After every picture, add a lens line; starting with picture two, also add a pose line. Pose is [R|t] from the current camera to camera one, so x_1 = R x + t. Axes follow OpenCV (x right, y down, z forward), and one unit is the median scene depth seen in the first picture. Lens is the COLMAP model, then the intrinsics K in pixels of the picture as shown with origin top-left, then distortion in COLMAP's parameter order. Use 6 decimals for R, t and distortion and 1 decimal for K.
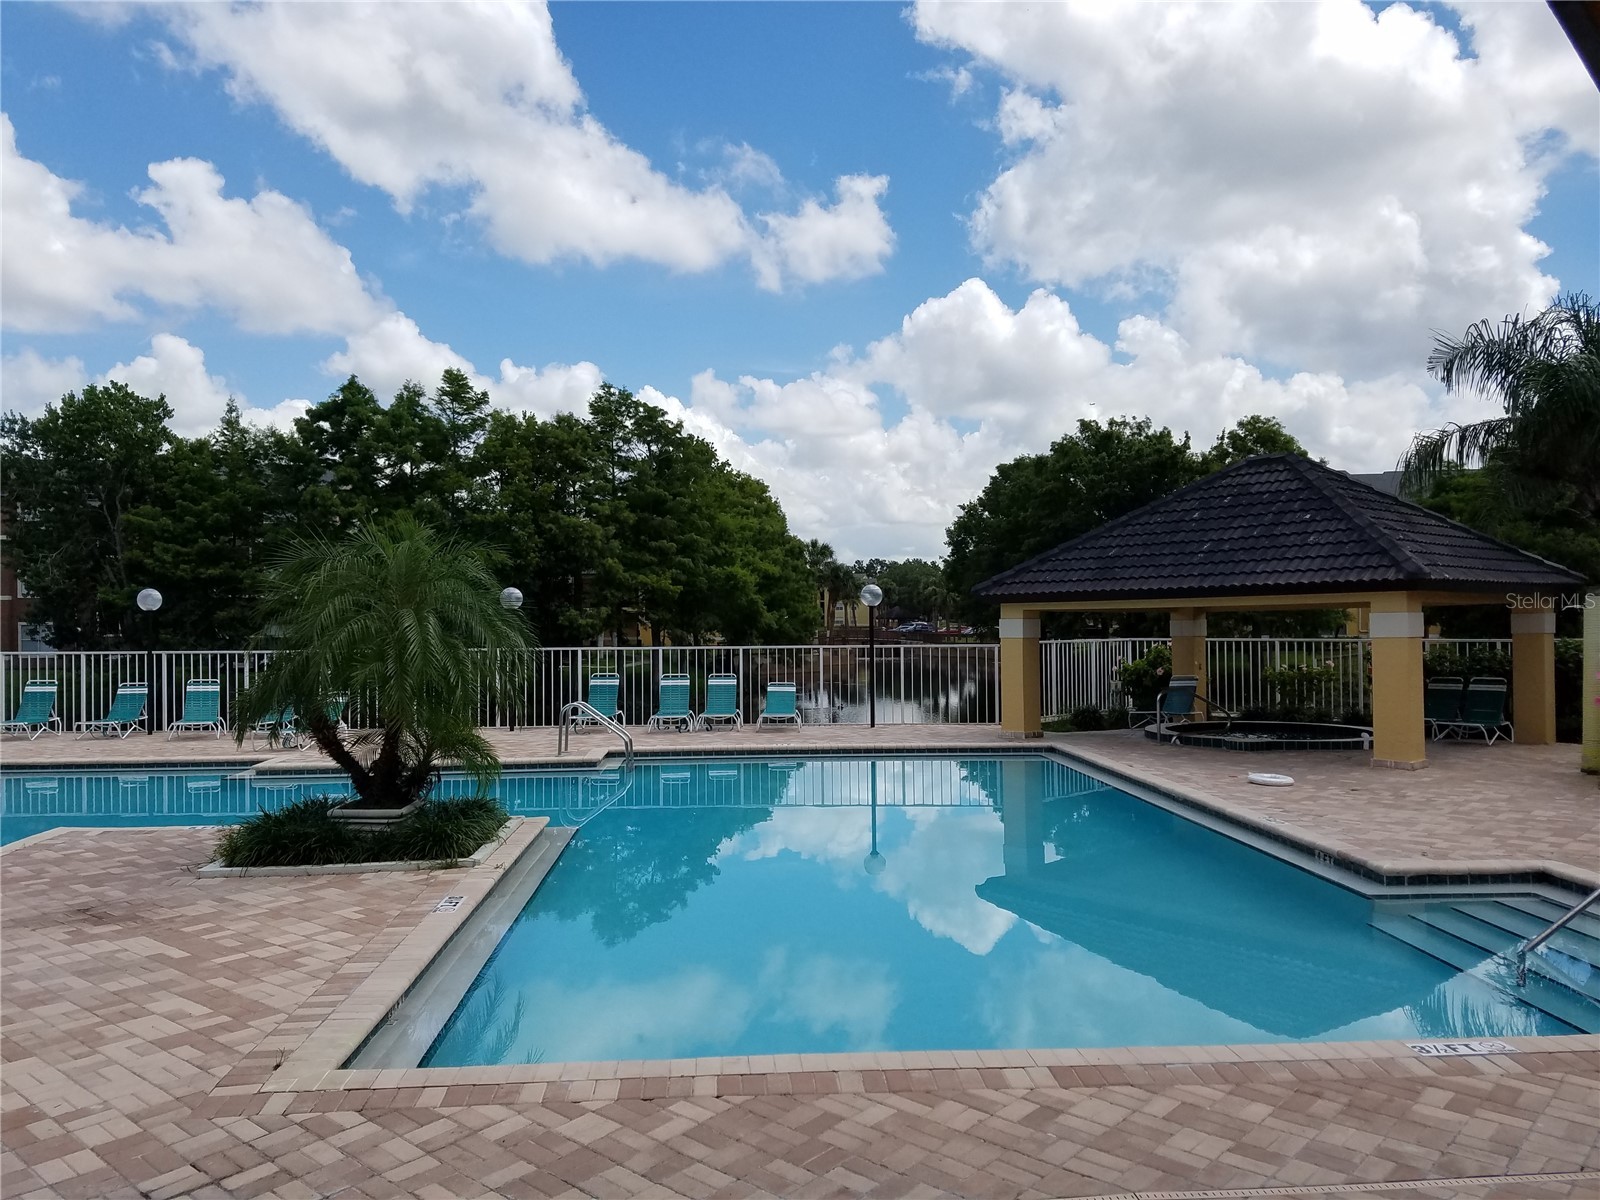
lens RADIAL K [[1225.8, 0, 800.0], [0, 1225.8, 600.0], [0, 0, 1]] dist [0.094009, -0.232013]
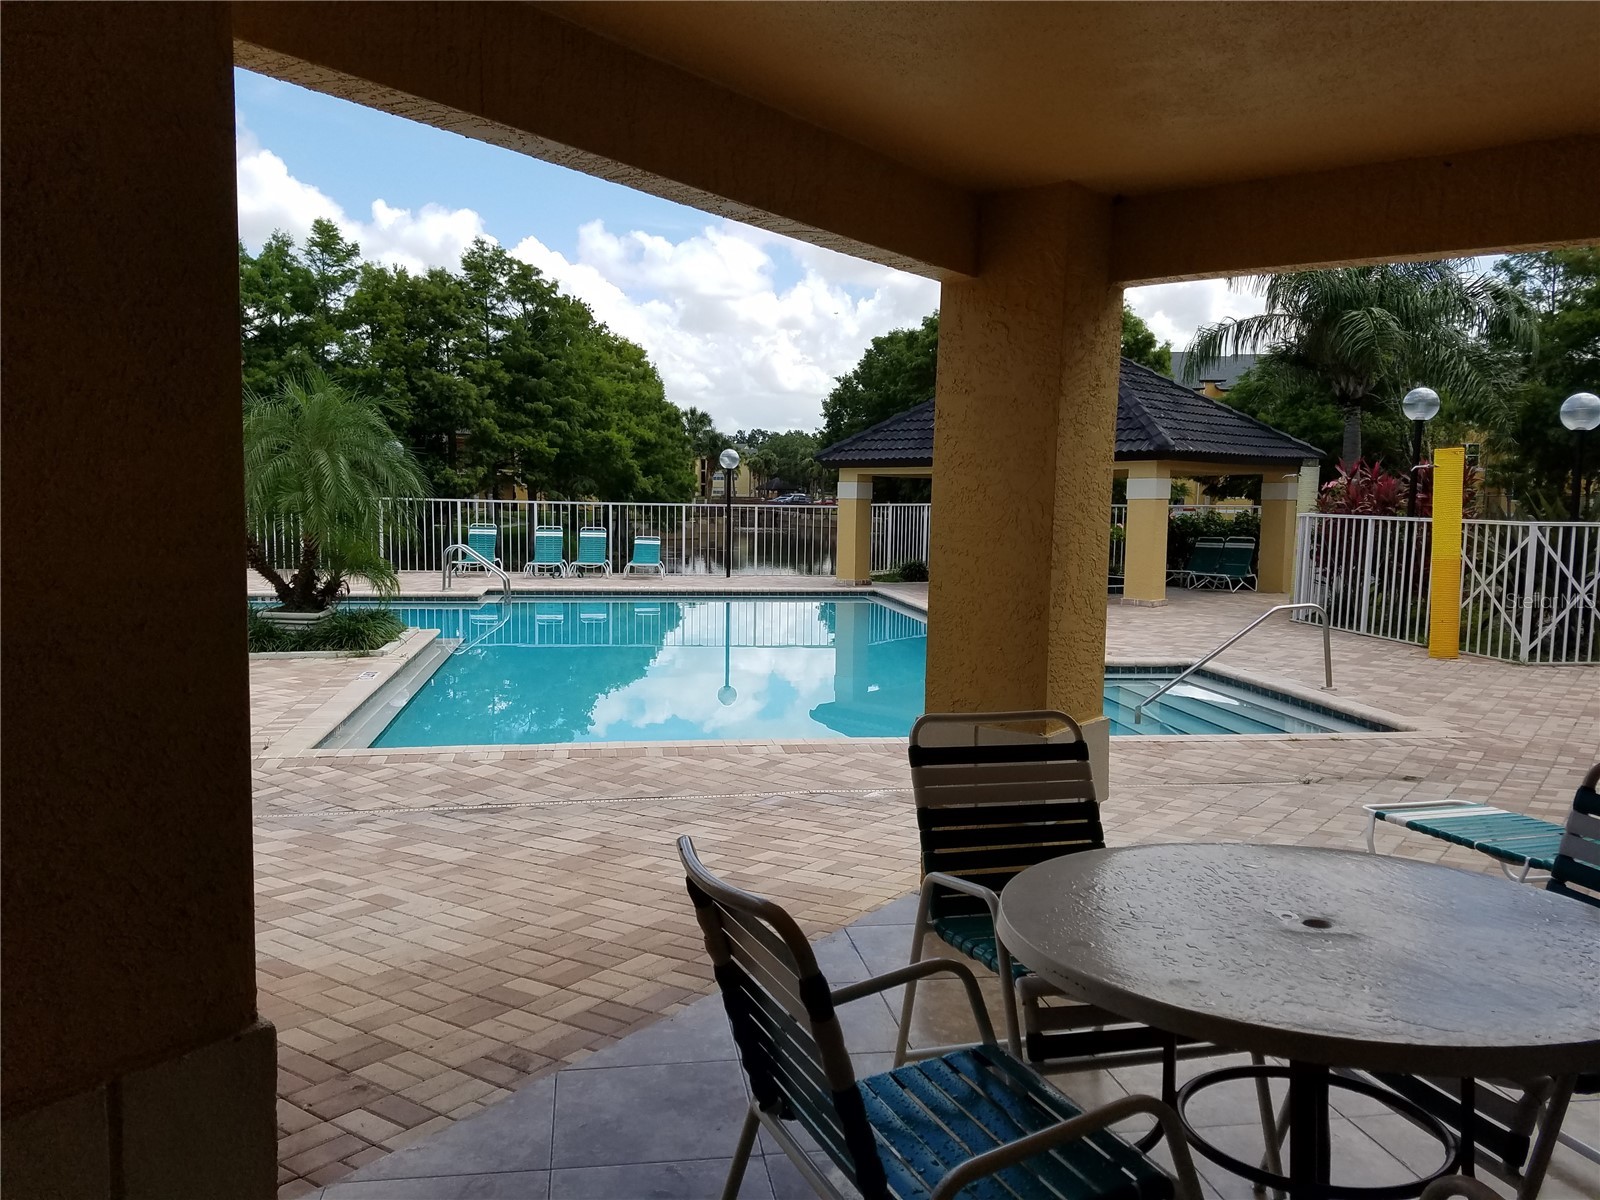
lens RADIAL K [[1295.2, 0, 799.2], [0, 1295.2, 623.3], [0, 0, 1]] dist [0.251234, -0.669217]
pose [[0.996361, 0.015140, 0.083874, 0.014998], [-0.024501, 0.993436, 0.111732, 0.006682], [-0.081632, -0.113380, 0.990192, -0.116192]]
